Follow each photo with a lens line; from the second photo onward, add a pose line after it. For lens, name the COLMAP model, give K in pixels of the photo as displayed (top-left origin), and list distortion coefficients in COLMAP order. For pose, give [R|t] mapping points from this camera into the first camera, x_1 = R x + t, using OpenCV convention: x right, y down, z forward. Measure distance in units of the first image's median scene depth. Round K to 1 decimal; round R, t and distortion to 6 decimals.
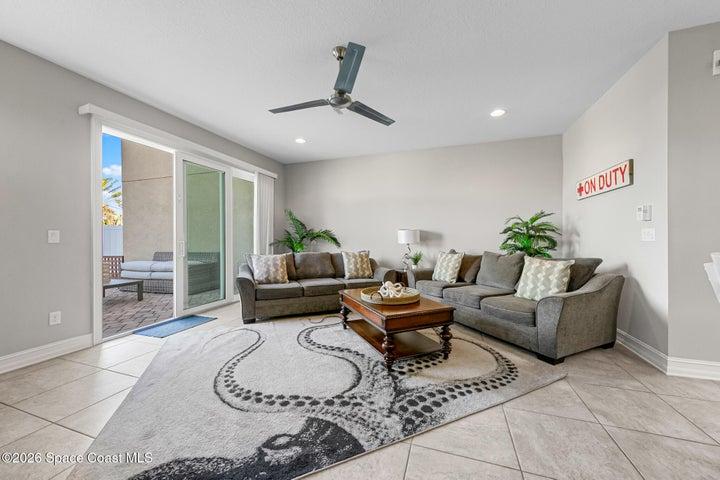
lens RADIAL K [[272.4, 0, 365.1], [0, 272.4, 240.6], [0, 0, 1]] dist [0.009488, -0.001070]
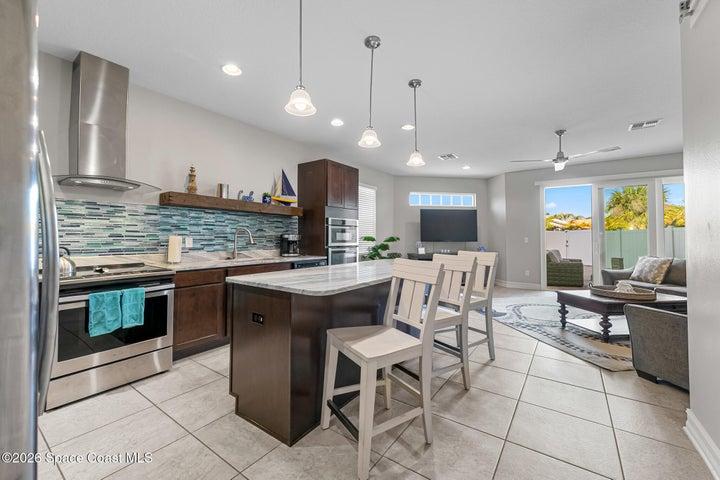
lens RADIAL K [[293.2, 0, 356.6], [0, 293.2, 229.7], [0, 0, 1]] dist [0.011057, 0.000216]
pose [[-0.301799, -0.021149, -0.953137, 1.895308], [-0.012246, 0.999757, -0.018306, -0.038676], [0.953293, 0.006147, -0.301985, 0.325073]]
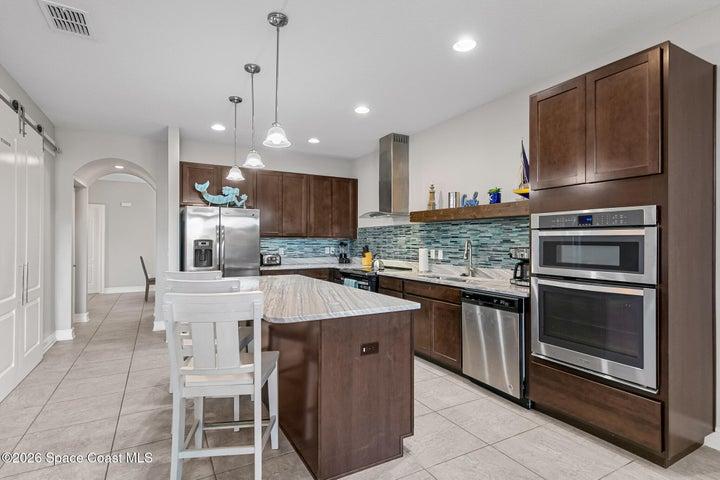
lens RADIAL K [[364.2, 0, 361.9], [0, 364.2, 239.7], [0, 0, 1]] dist [0.009634, -0.000867]
pose [[-0.742192, 0.006647, 0.670154, -0.088486], [0.008769, 0.999962, -0.000205, -0.071405], [-0.670129, 0.005724, -0.742222, 0.758679]]
